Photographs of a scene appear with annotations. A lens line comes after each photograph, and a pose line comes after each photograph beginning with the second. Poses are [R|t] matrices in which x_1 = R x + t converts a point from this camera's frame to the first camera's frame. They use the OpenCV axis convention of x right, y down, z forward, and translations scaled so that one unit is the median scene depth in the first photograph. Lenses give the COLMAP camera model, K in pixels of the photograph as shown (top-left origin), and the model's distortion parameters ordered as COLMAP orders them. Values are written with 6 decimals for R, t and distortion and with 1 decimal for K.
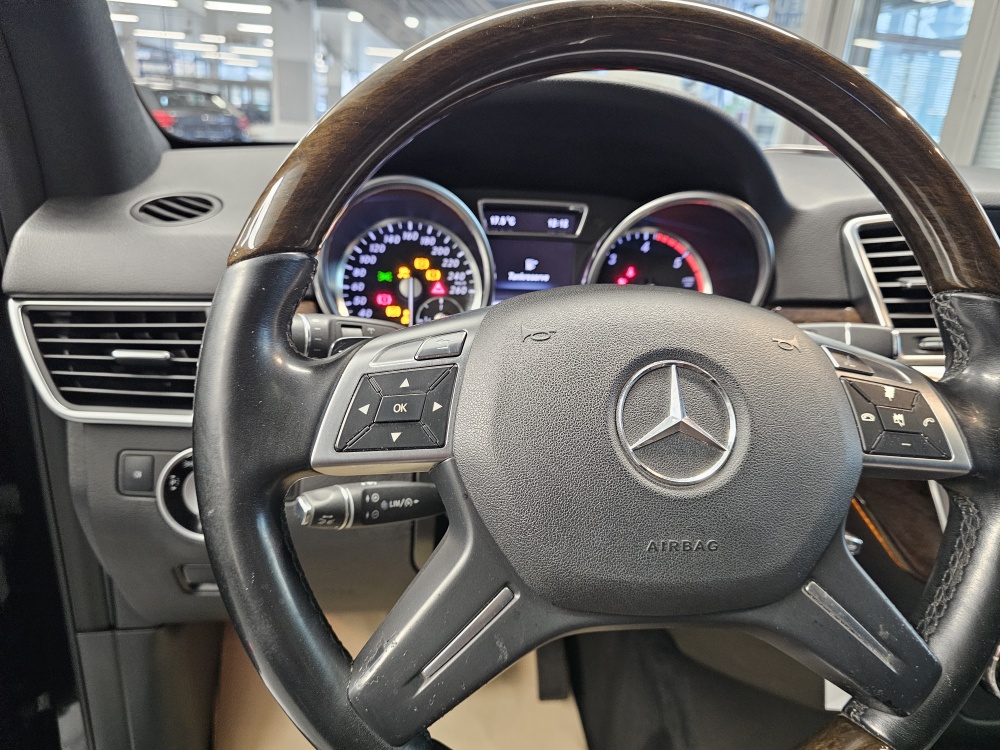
lens RADIAL K [[680.8, 0, 491.9], [0, 680.8, 377.3], [0, 0, 1]] dist [0.057528, -0.063103]
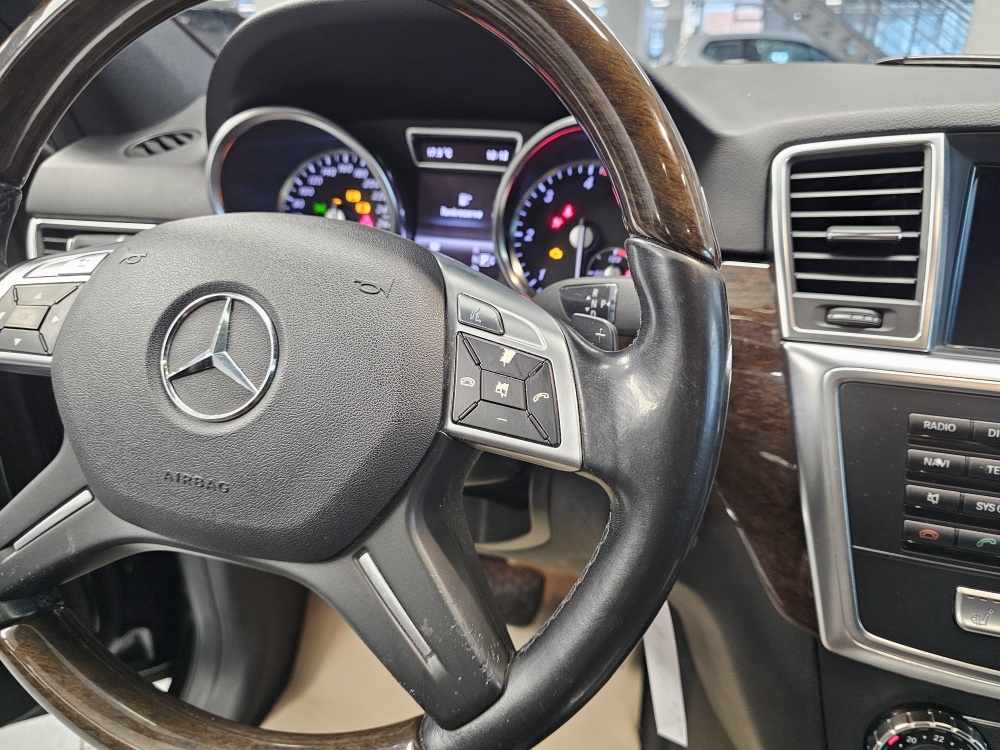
lens RADIAL K [[680.8, 0, 509.2], [0, 680.8, 378.2], [0, 0, 1]] dist [0.057528, -0.063103]
pose [[0.906198, 0.124425, -0.404133, 0.603020], [-0.092410, 0.990900, 0.097866, -0.021470], [0.412632, -0.051341, 0.909450, 0.169978]]
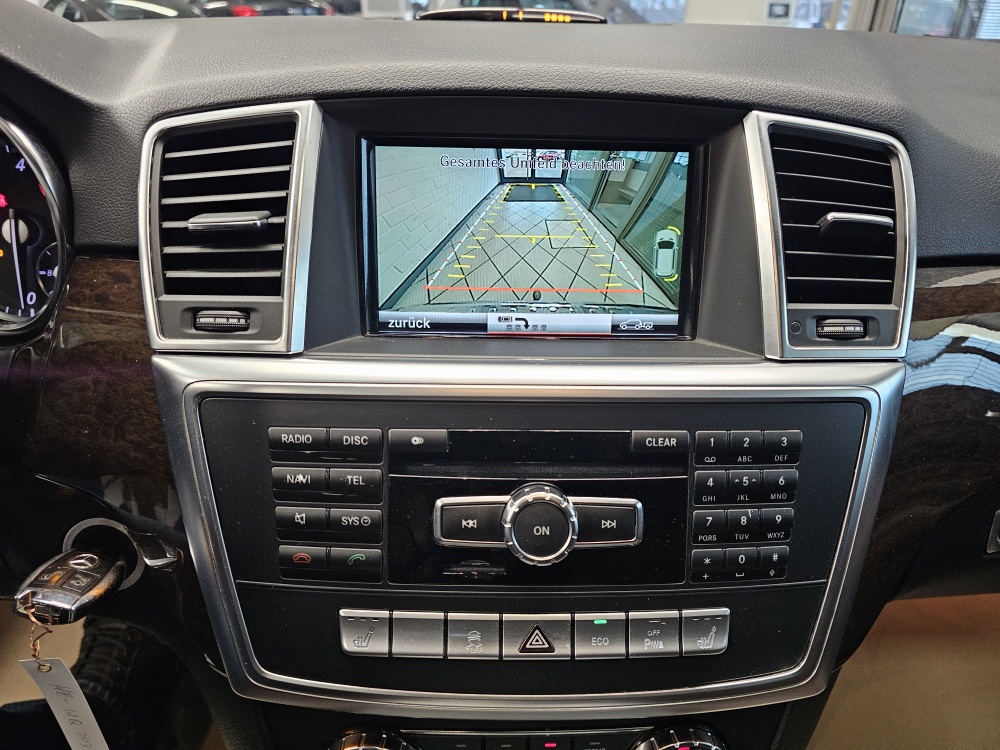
lens RADIAL K [[680.8, 0, 502.5], [0, 680.8, 377.3], [0, 0, 1]] dist [0.057528, -0.063103]
pose [[0.986480, 0.030353, -0.161043, 0.985565], [-0.007739, 0.990229, 0.139234, -0.084897], [0.163696, -0.136105, 0.977077, 0.404288]]
